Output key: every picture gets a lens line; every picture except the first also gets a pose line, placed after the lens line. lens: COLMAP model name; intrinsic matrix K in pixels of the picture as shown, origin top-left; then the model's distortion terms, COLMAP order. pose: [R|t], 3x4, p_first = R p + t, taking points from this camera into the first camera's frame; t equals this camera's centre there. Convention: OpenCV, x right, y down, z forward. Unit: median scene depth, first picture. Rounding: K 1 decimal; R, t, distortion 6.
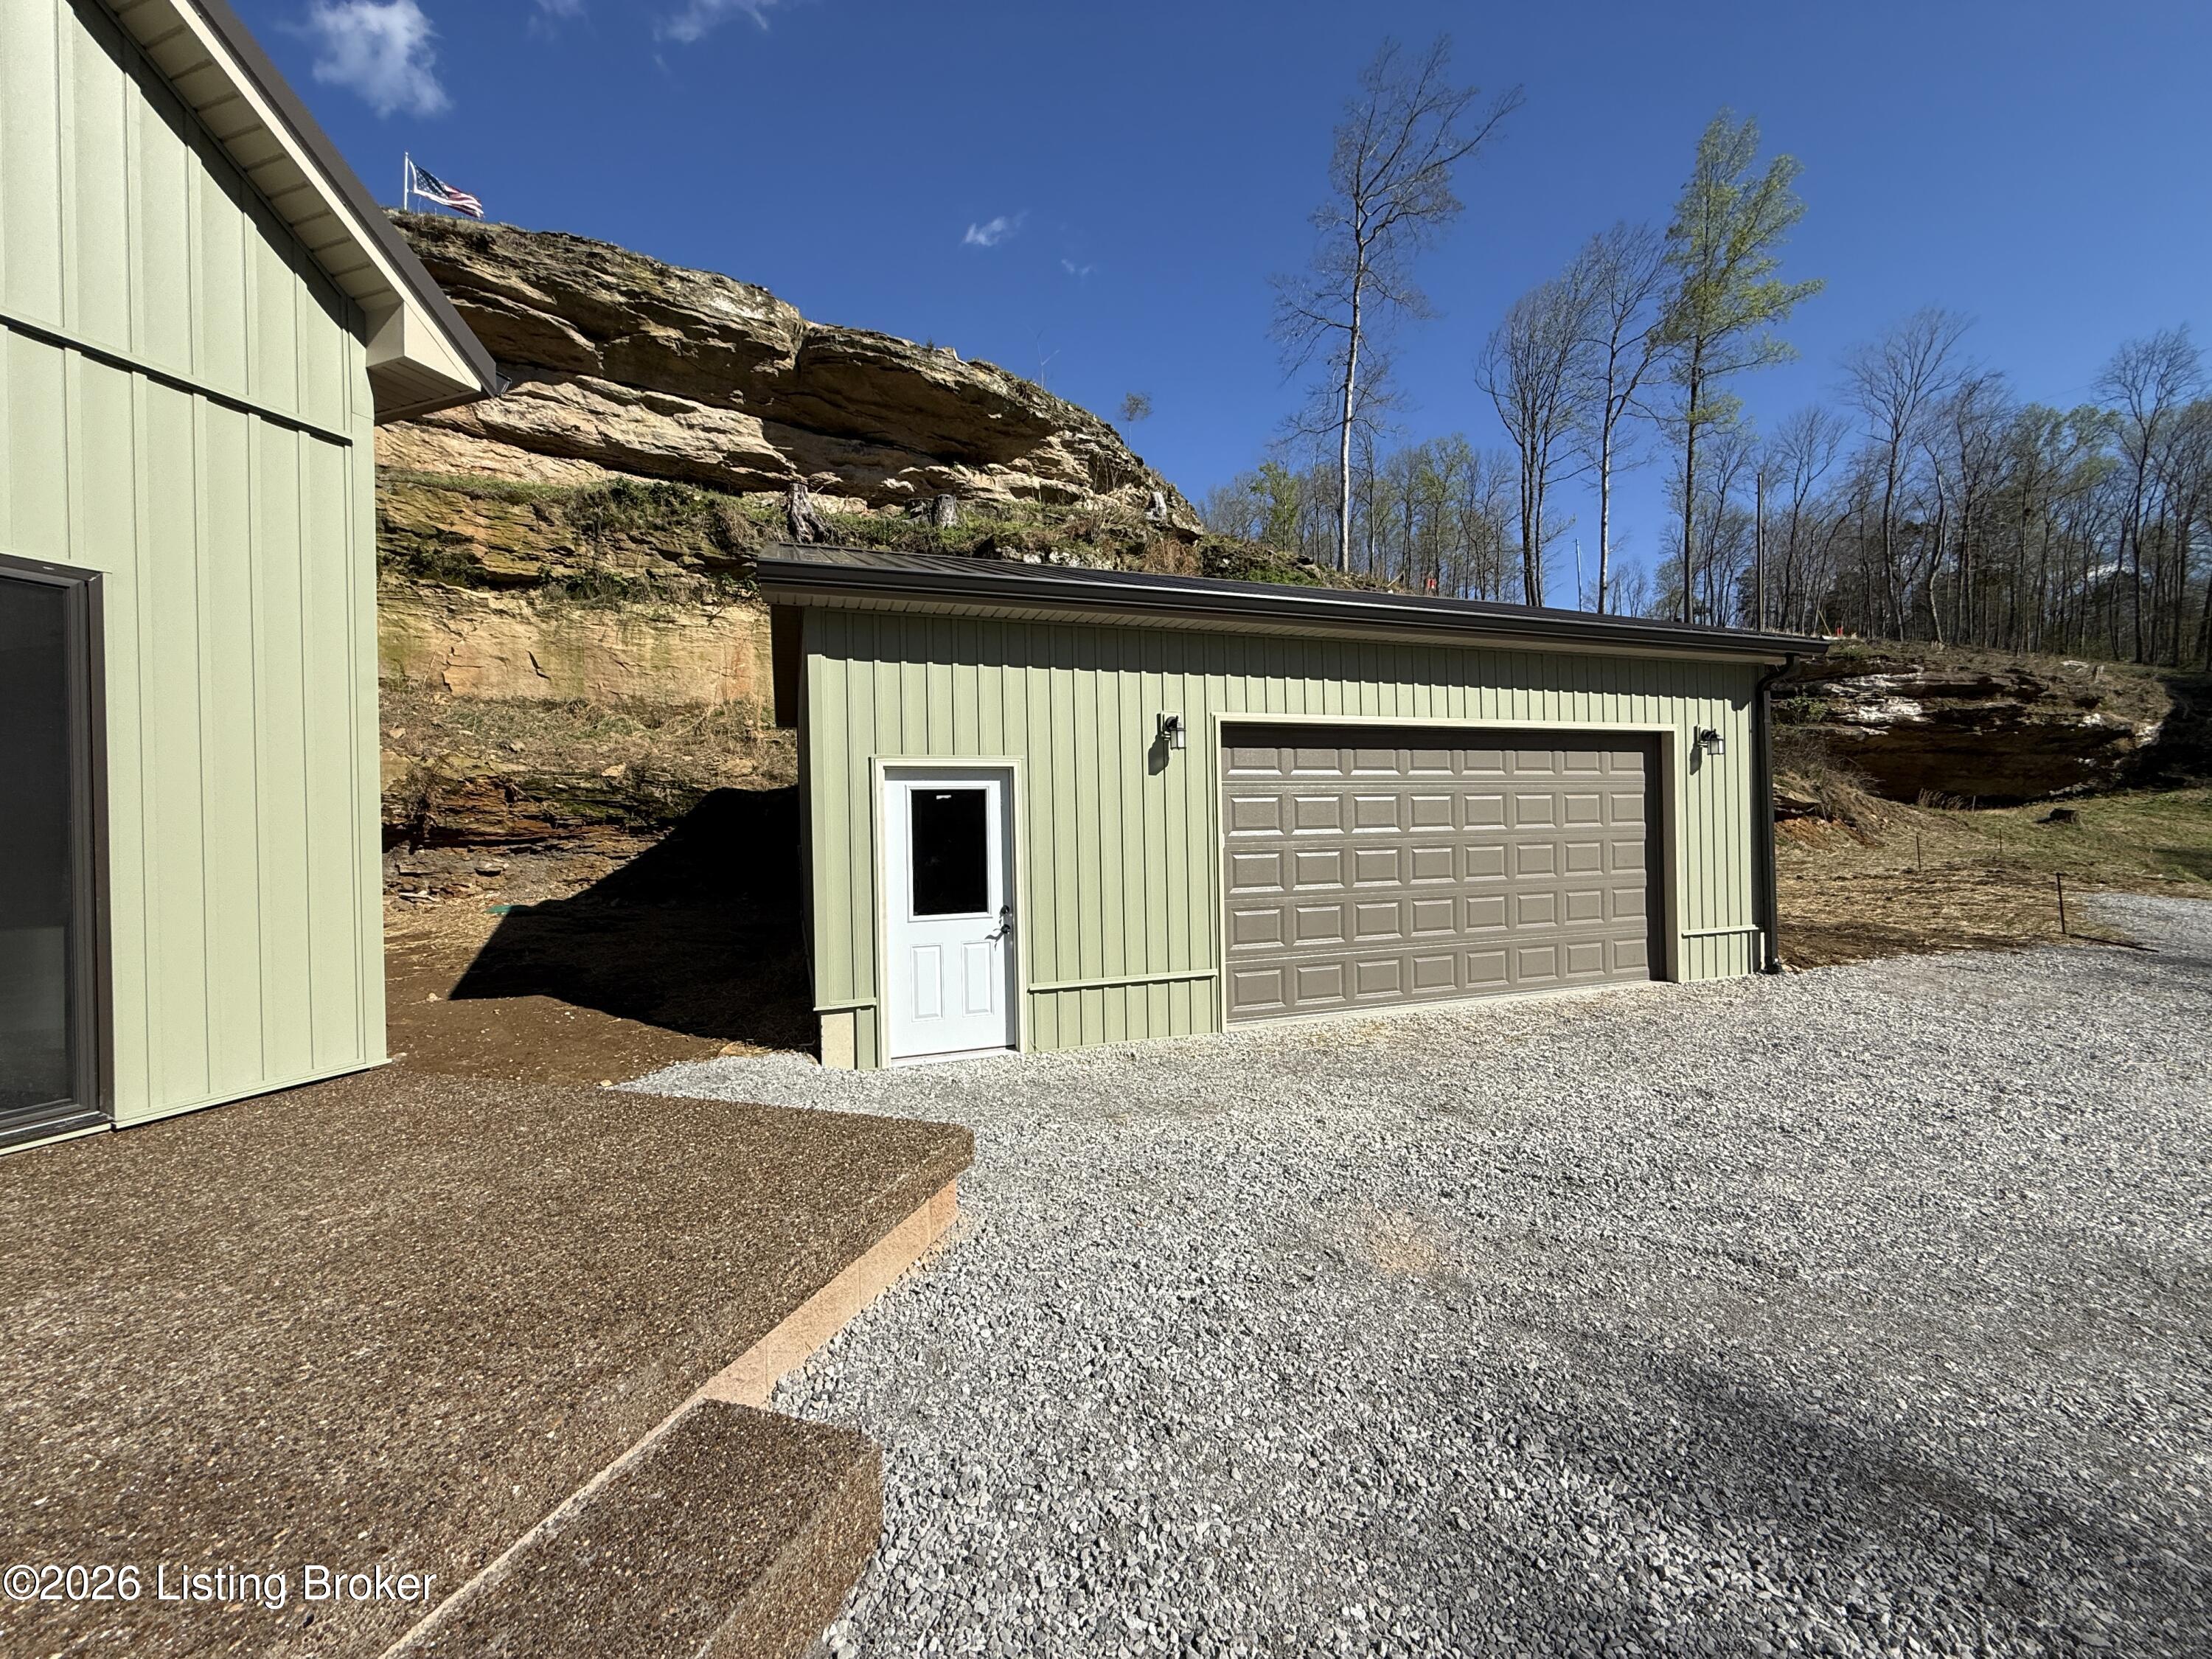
lens RADIAL K [[883.2, 0, 1106.0], [0, 883.2, 829.5], [0, 0, 1]] dist [-0.000621, -0.000453]
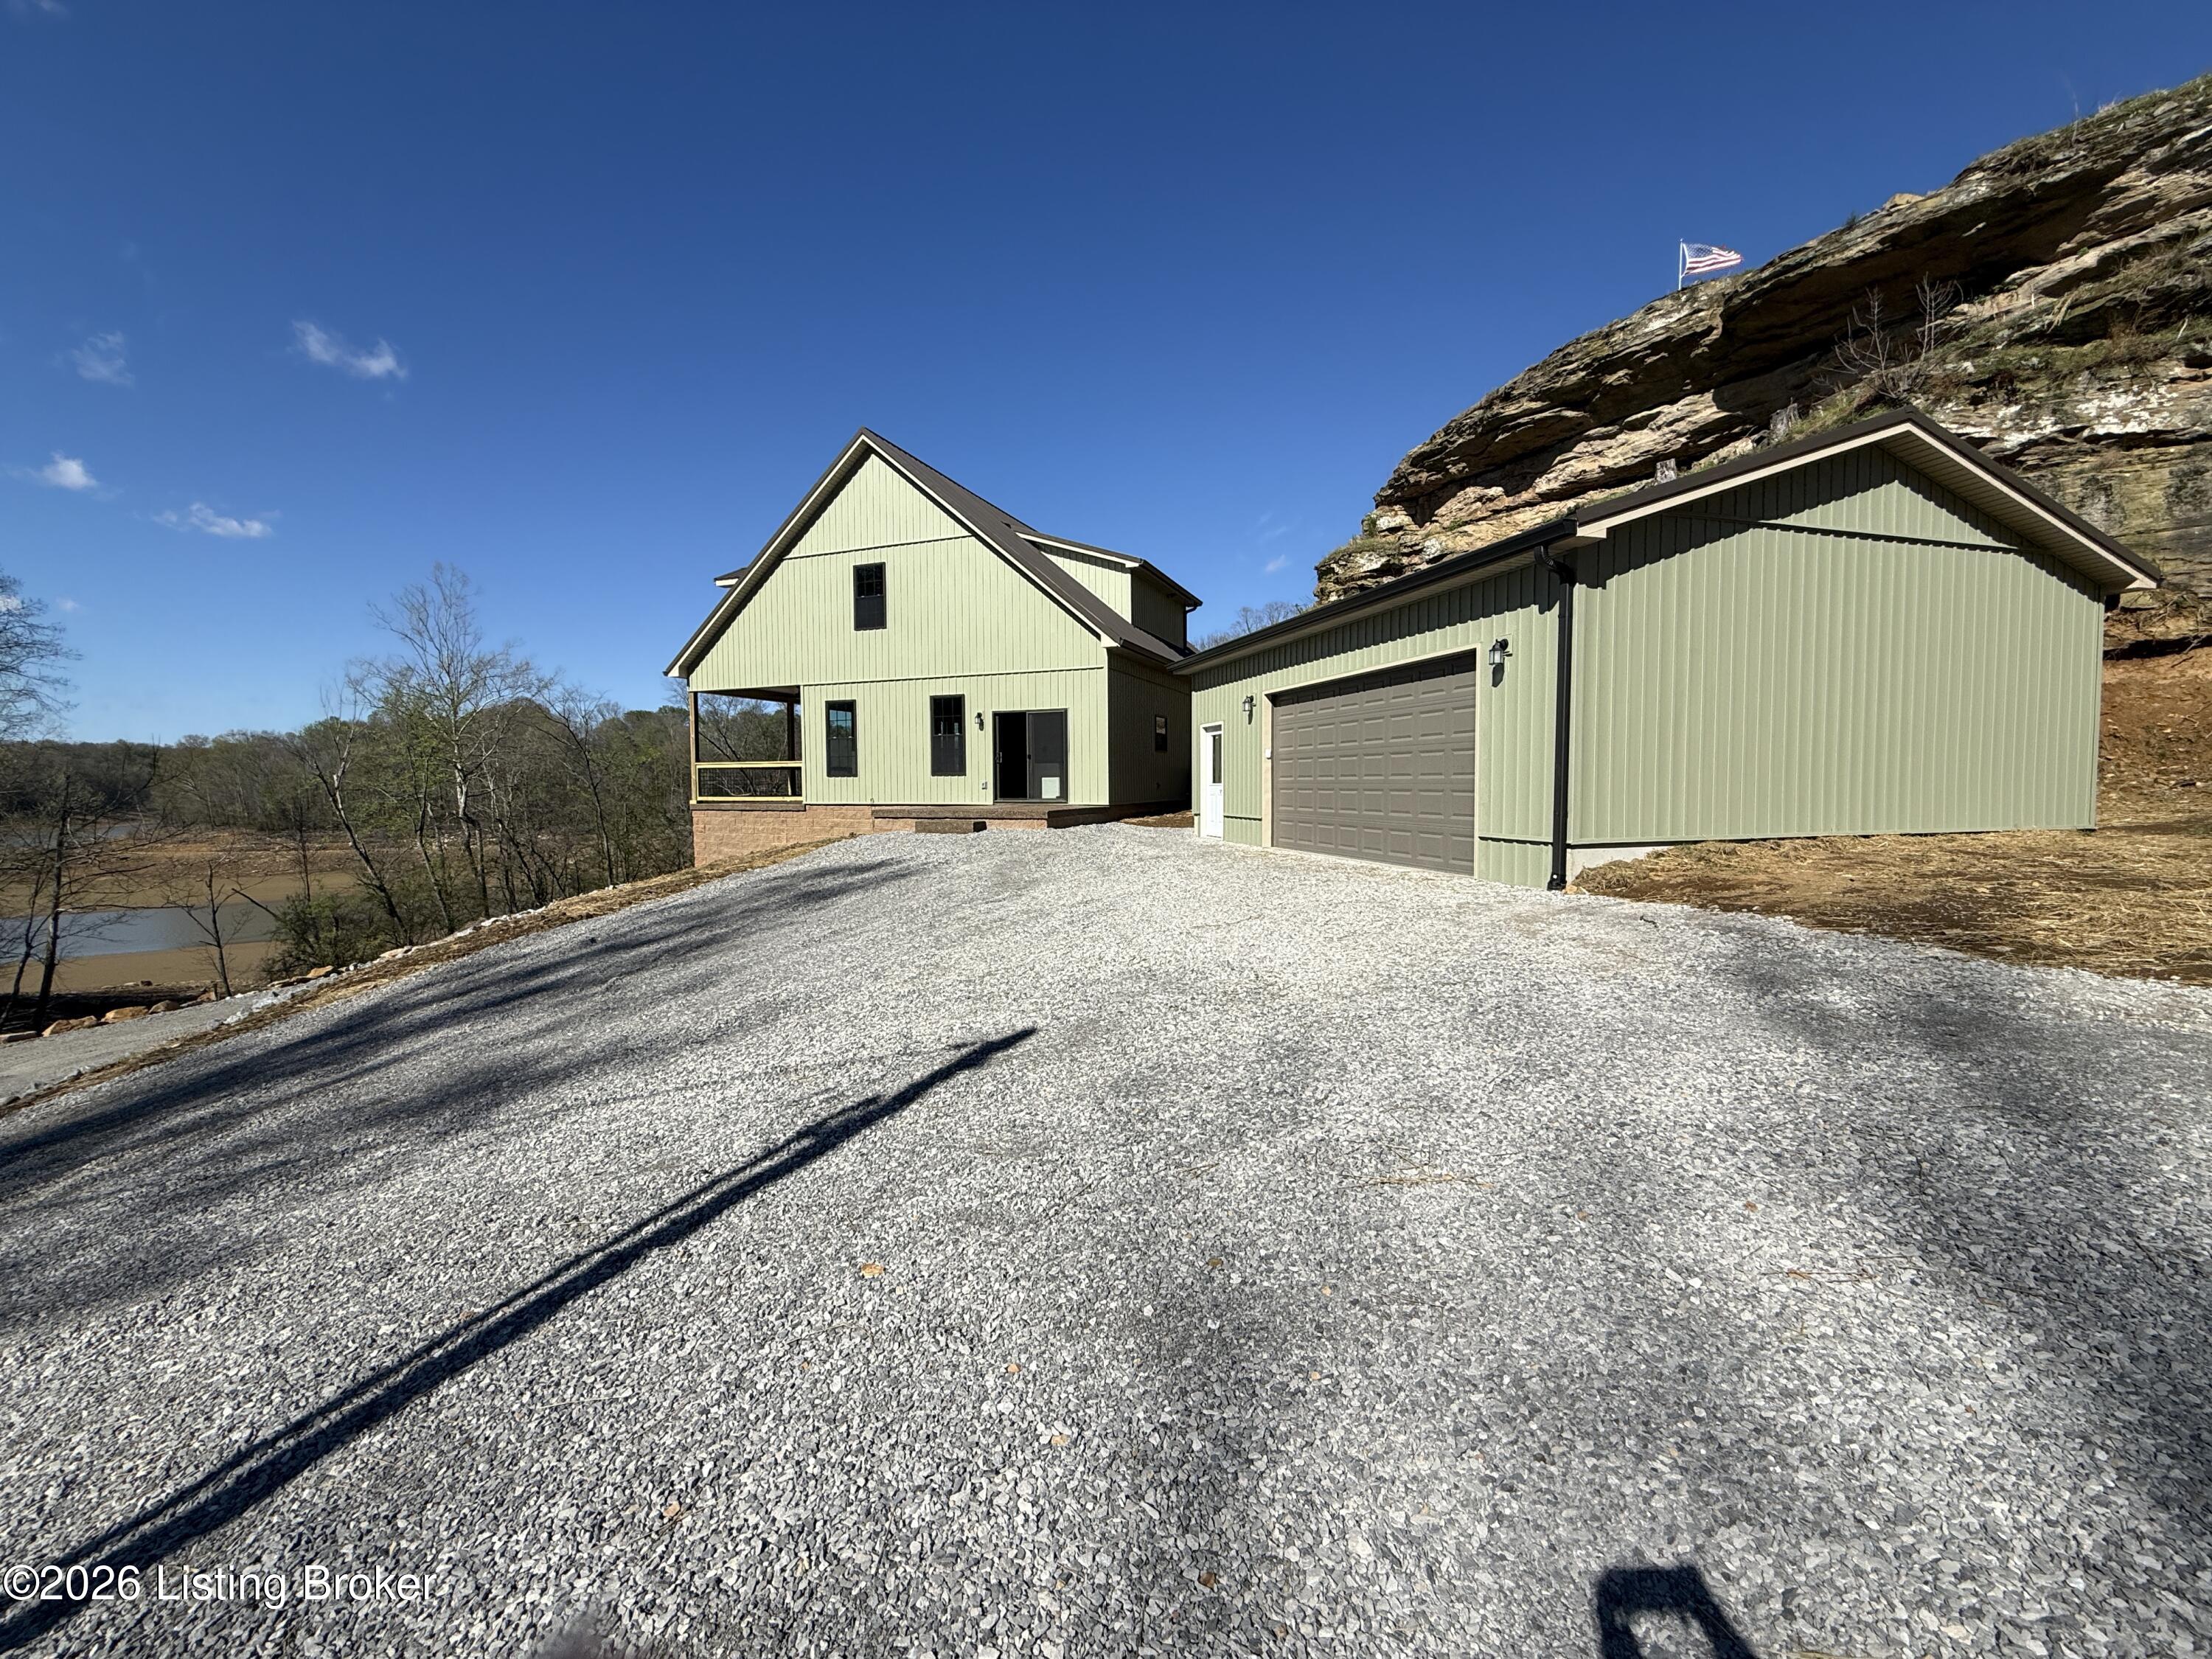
lens RADIAL K [[883.2, 0, 1106.0], [0, 883.2, 829.5], [0, 0, 1]] dist [-0.000621, -0.000453]
pose [[-0.068367, 0.074506, -0.994874, 0.900611], [0.001638, 0.997215, 0.074569, 0.013766], [0.997659, 0.003468, -0.068299, 0.325198]]
